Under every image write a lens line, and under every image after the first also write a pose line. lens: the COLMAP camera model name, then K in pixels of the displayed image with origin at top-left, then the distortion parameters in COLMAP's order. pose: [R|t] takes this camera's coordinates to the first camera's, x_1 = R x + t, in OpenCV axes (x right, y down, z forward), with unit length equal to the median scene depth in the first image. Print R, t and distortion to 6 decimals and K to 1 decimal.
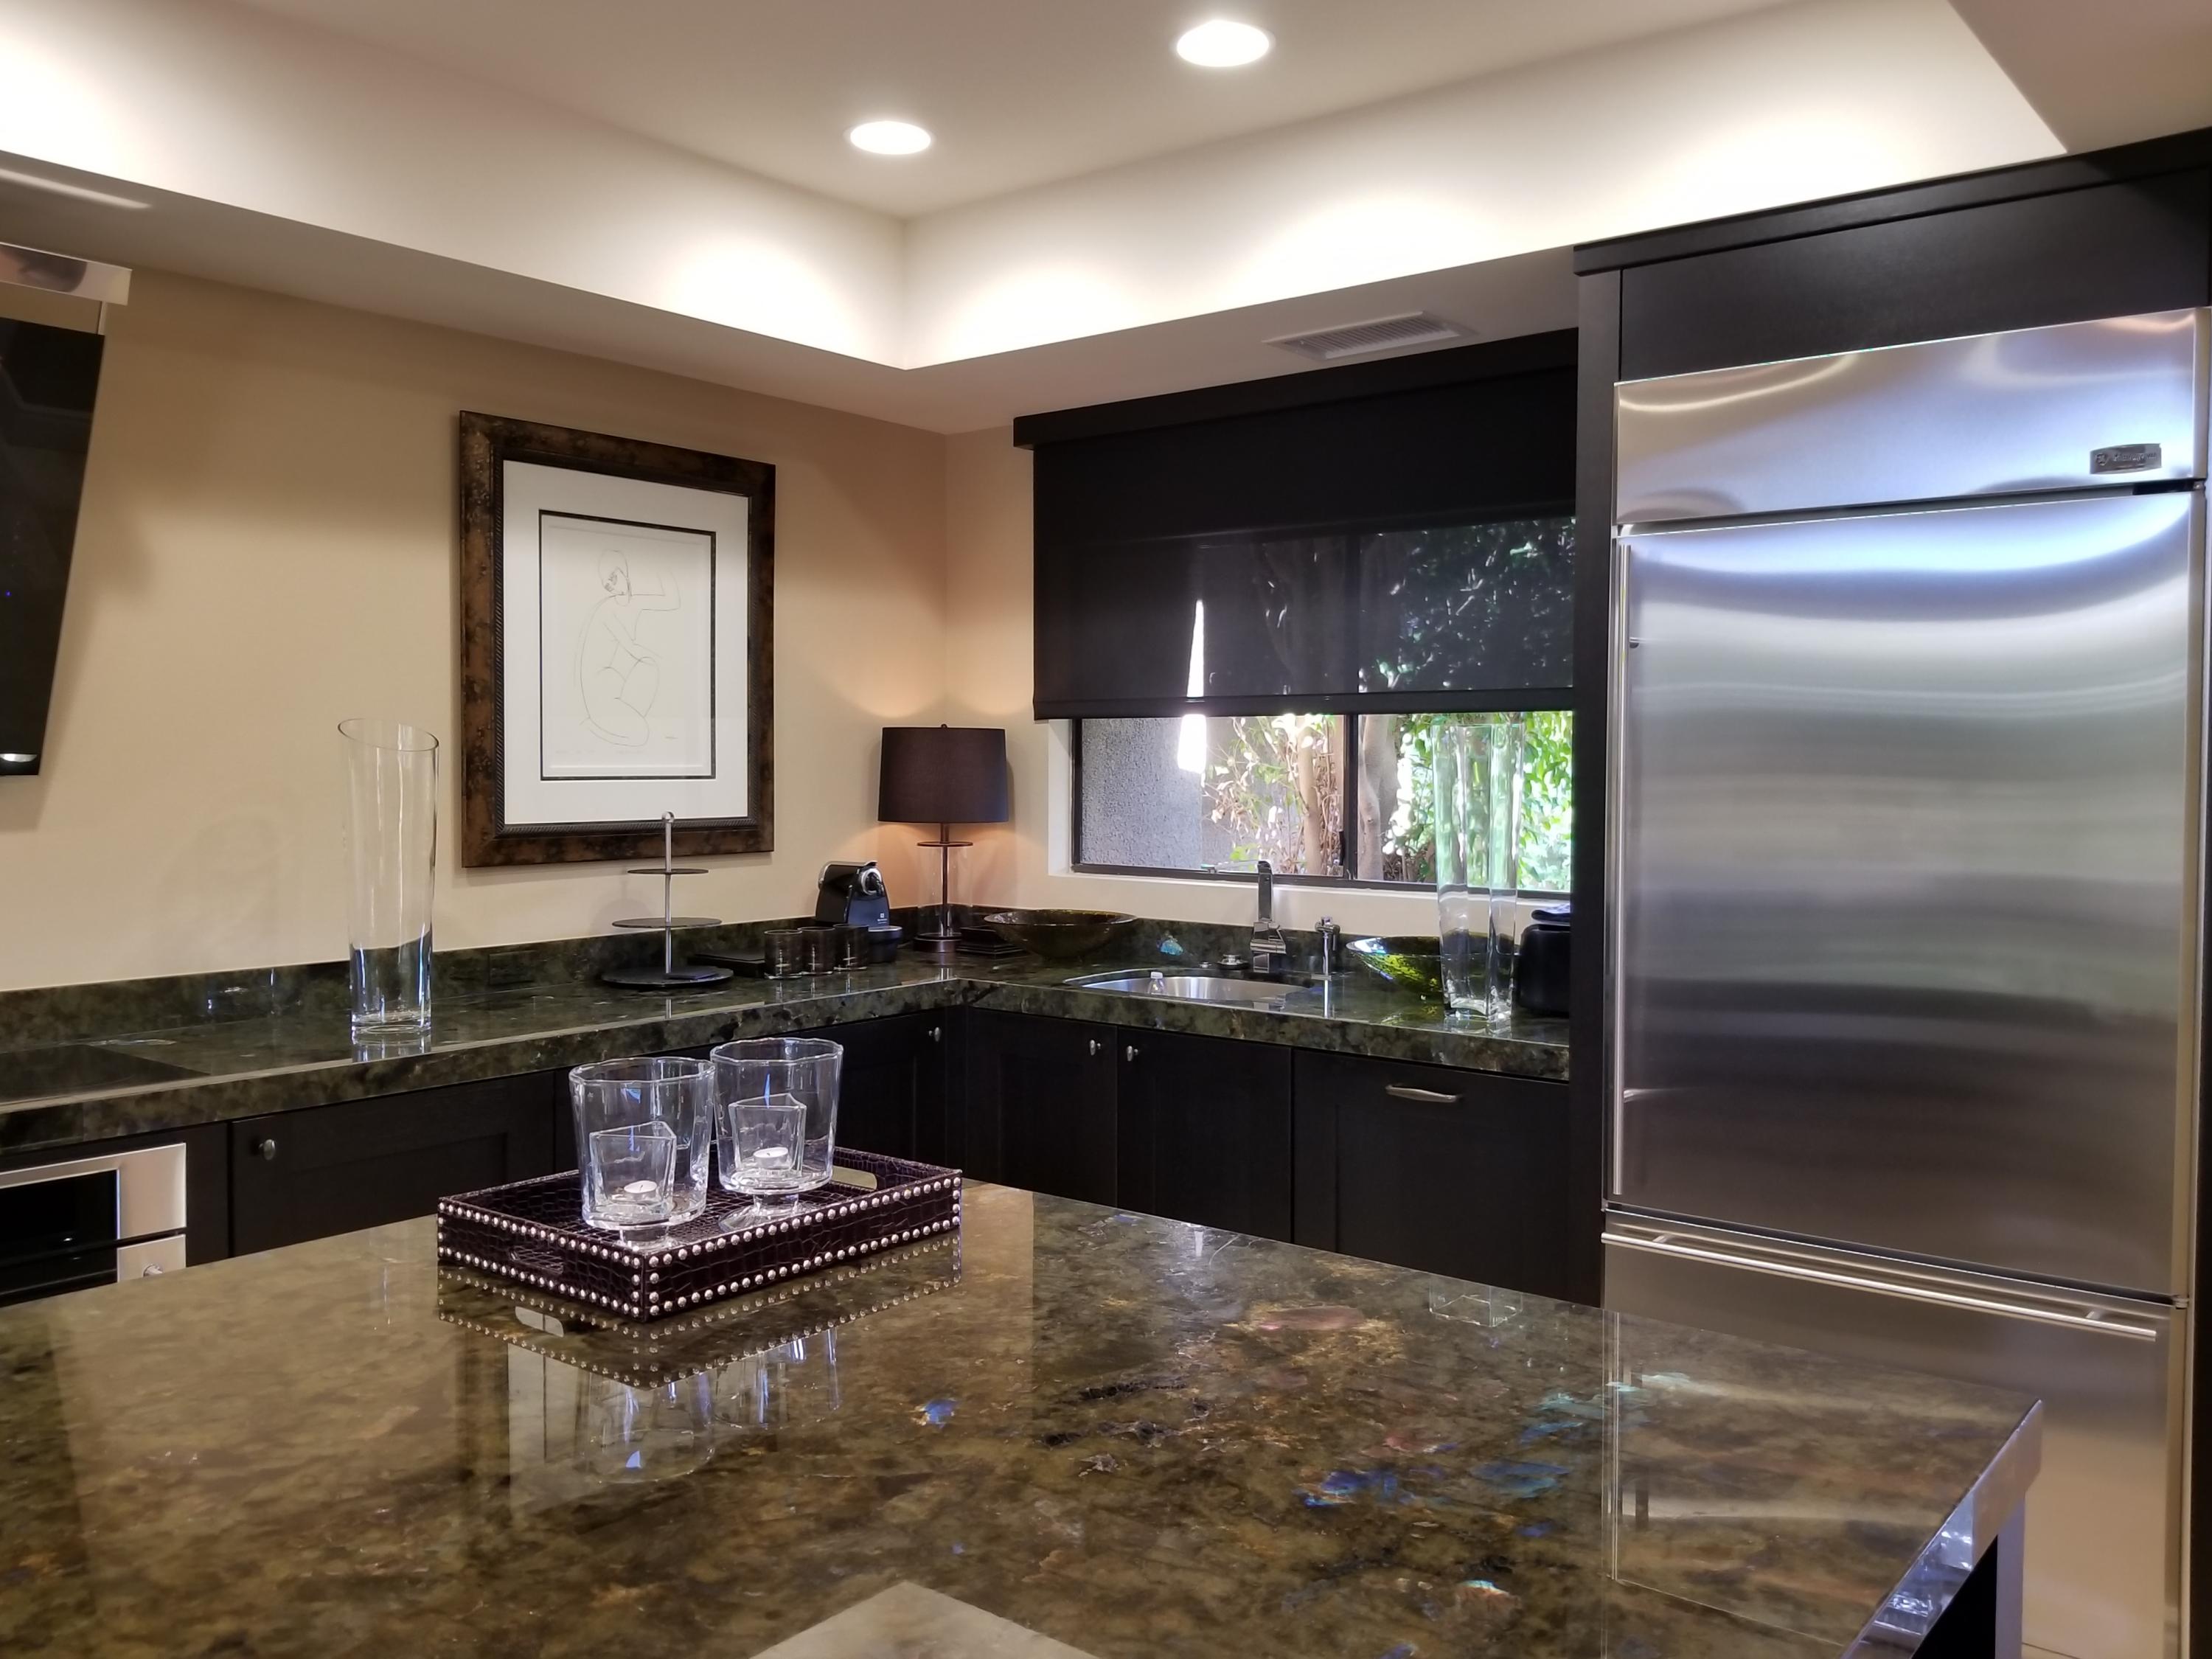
lens RADIAL K [[1745.5, 0, 1101.6], [0, 1745.5, 832.4], [0, 0, 1]] dist [0.056762, -0.086837]
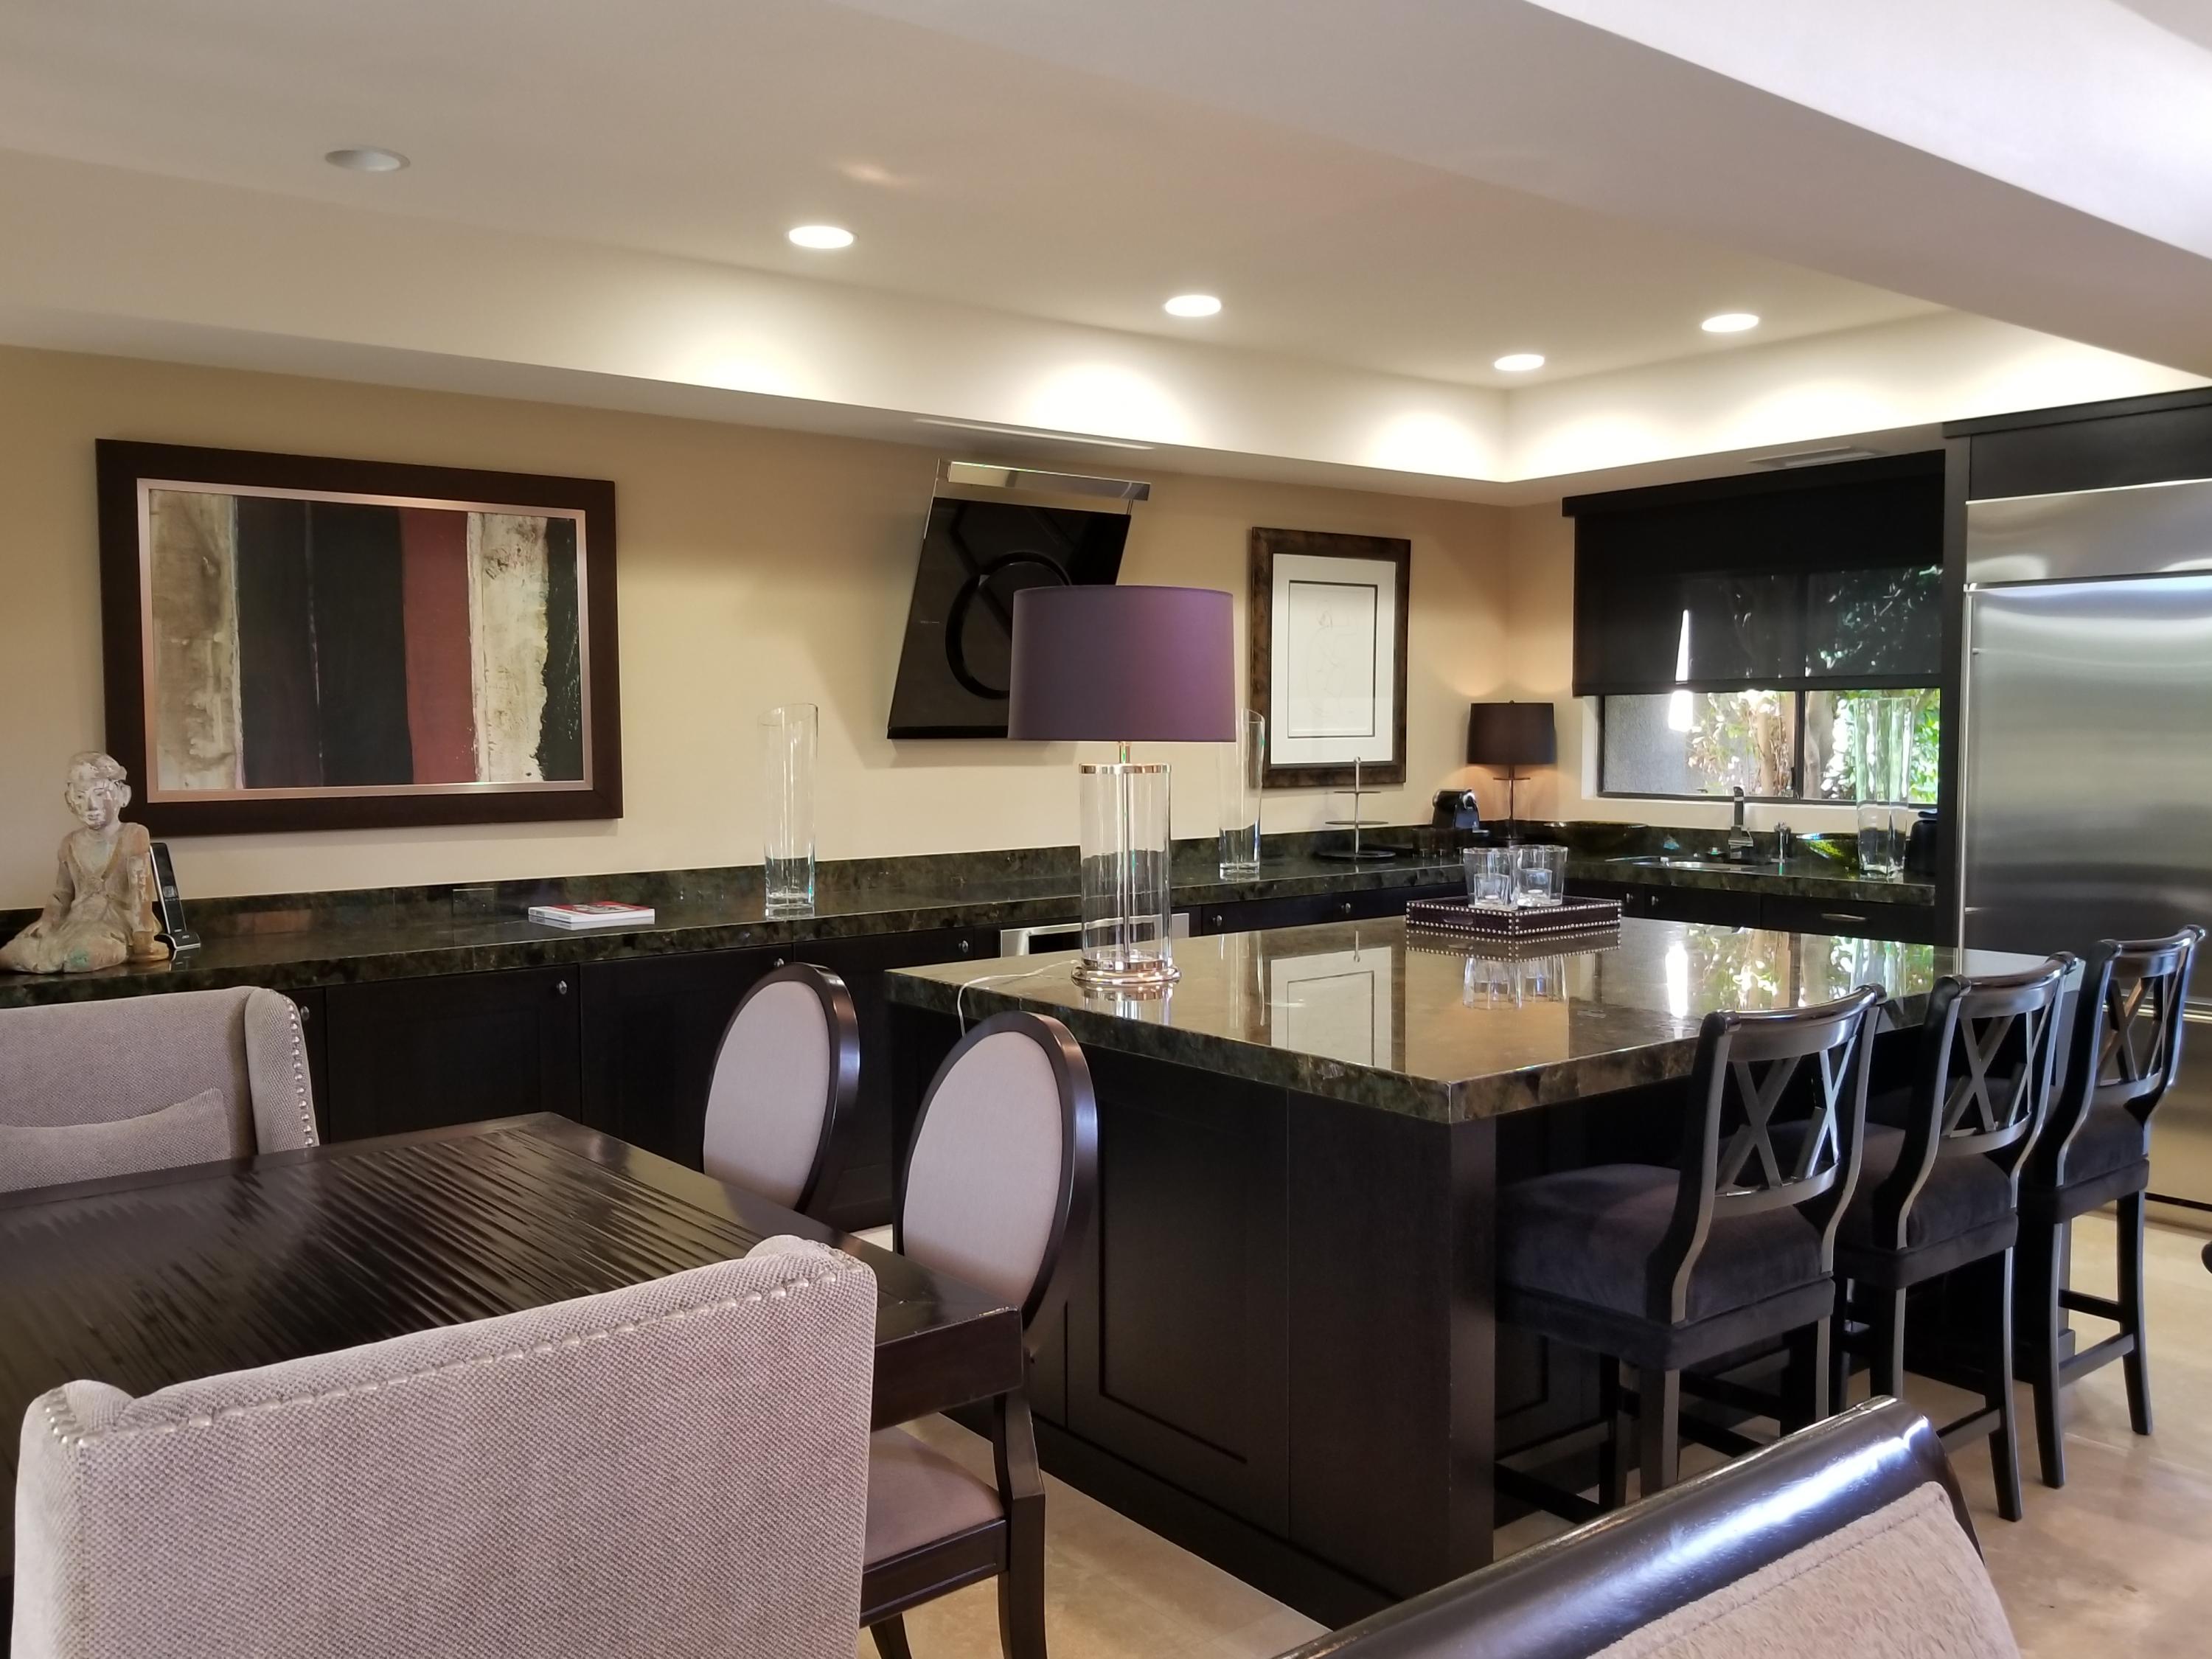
lens RADIAL K [[1745.5, 0, 1085.8], [0, 1745.5, 824.8], [0, 0, 1]] dist [0.056762, -0.086837]
pose [[0.971577, 0.004654, -0.236676, -0.096874], [-0.000802, 0.999866, 0.016370, 0.023976], [0.236721, -0.015715, 0.971451, -0.627727]]
